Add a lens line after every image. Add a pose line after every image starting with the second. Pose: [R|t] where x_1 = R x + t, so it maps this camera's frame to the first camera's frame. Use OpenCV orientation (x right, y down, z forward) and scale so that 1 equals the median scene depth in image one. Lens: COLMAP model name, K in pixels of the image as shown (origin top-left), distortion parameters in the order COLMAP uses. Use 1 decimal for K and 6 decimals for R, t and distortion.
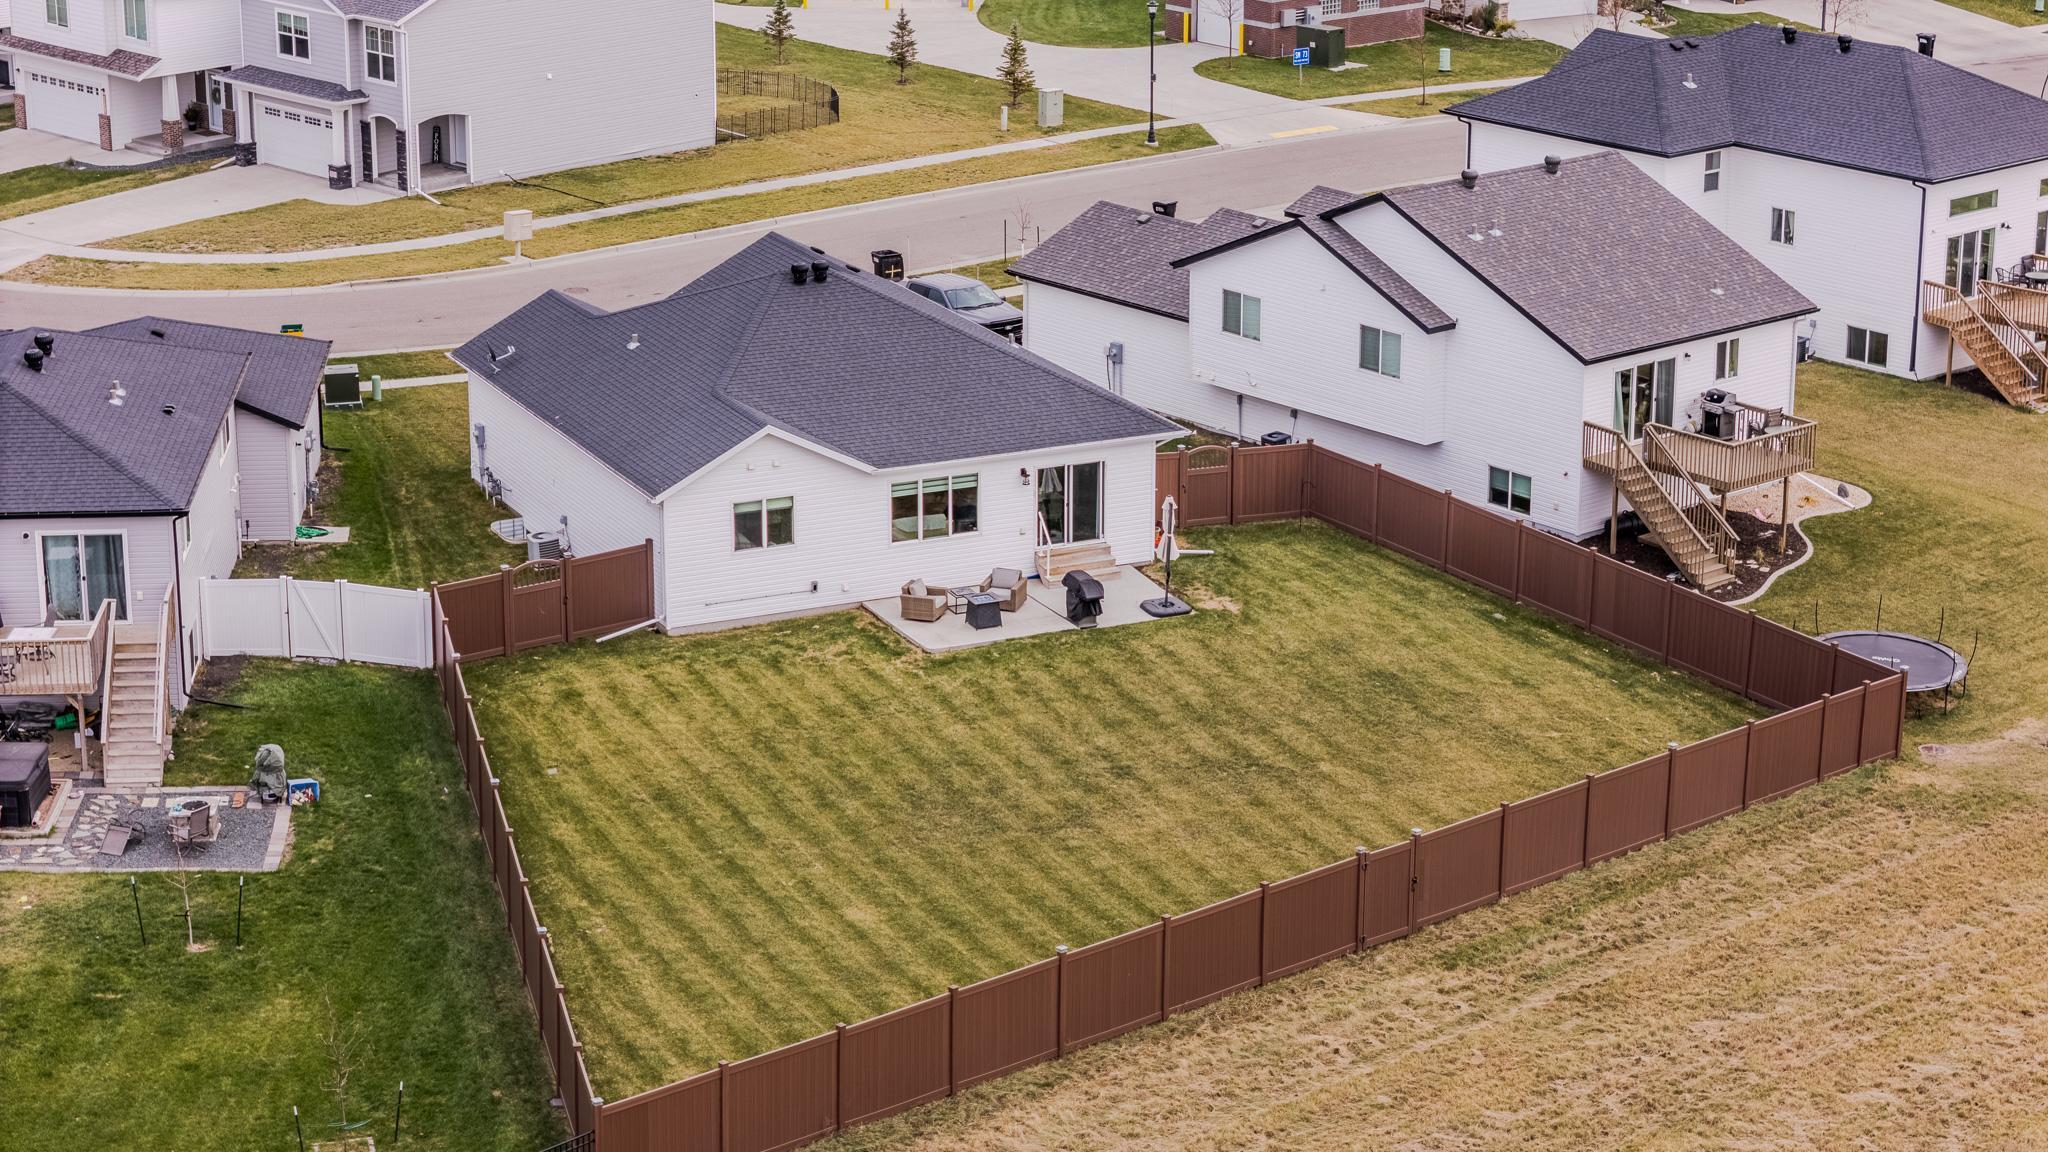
lens RADIAL K [[4375.2, 0, 1024.0], [0, 4375.2, 576.0], [0, 0, 1]] dist [-0.074636, -0.071607]
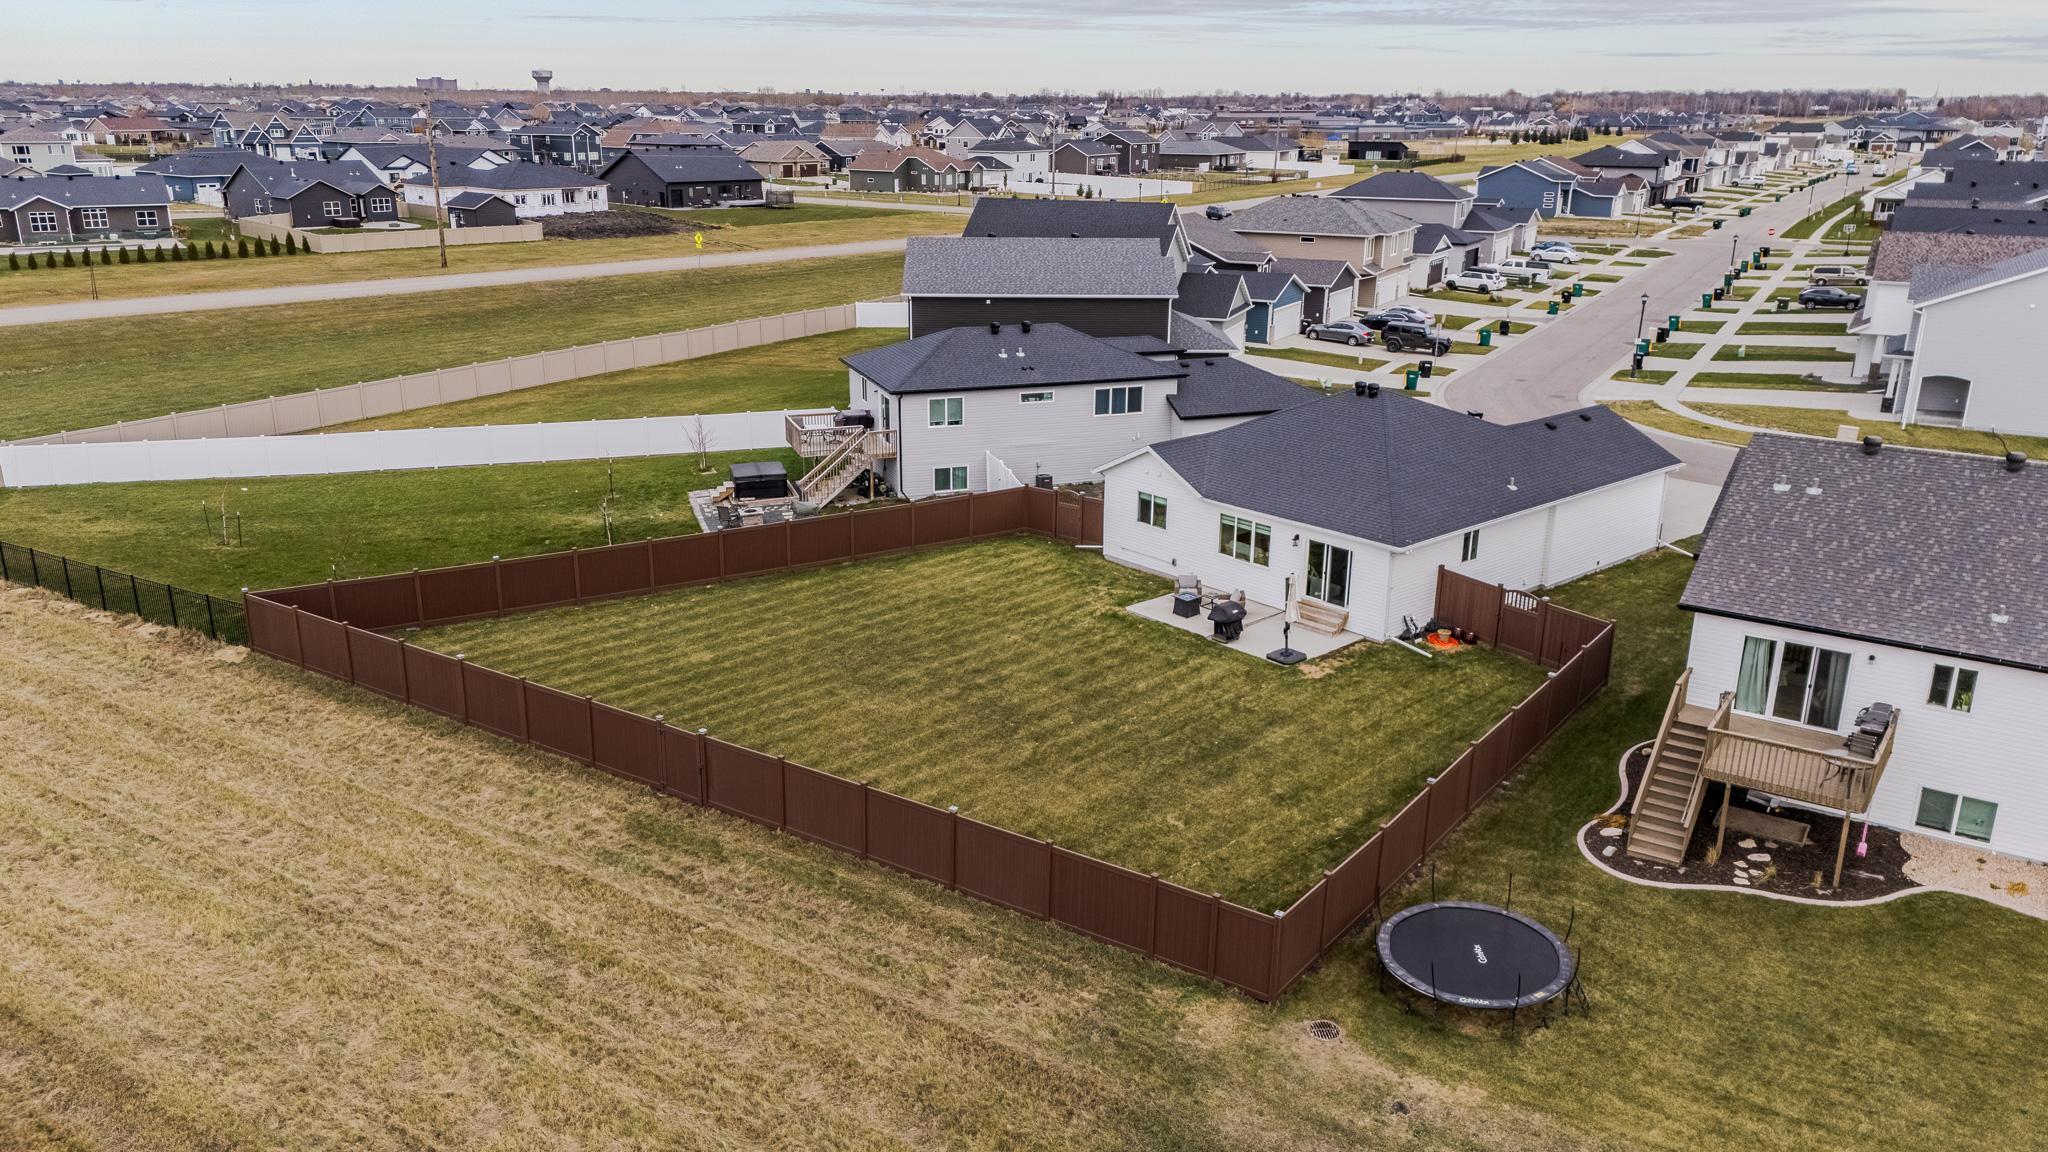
lens RADIAL K [[1505.1, 0, 1024.0], [0, 1505.1, 576.0], [0, 0, 1]] dist [0.092661, -0.102518]
pose [[0.225727, 0.283235, -0.932108, 0.446513], [-0.278871, 0.935549, 0.216747, -0.095237], [0.933423, 0.211012, 0.290165, 0.808925]]
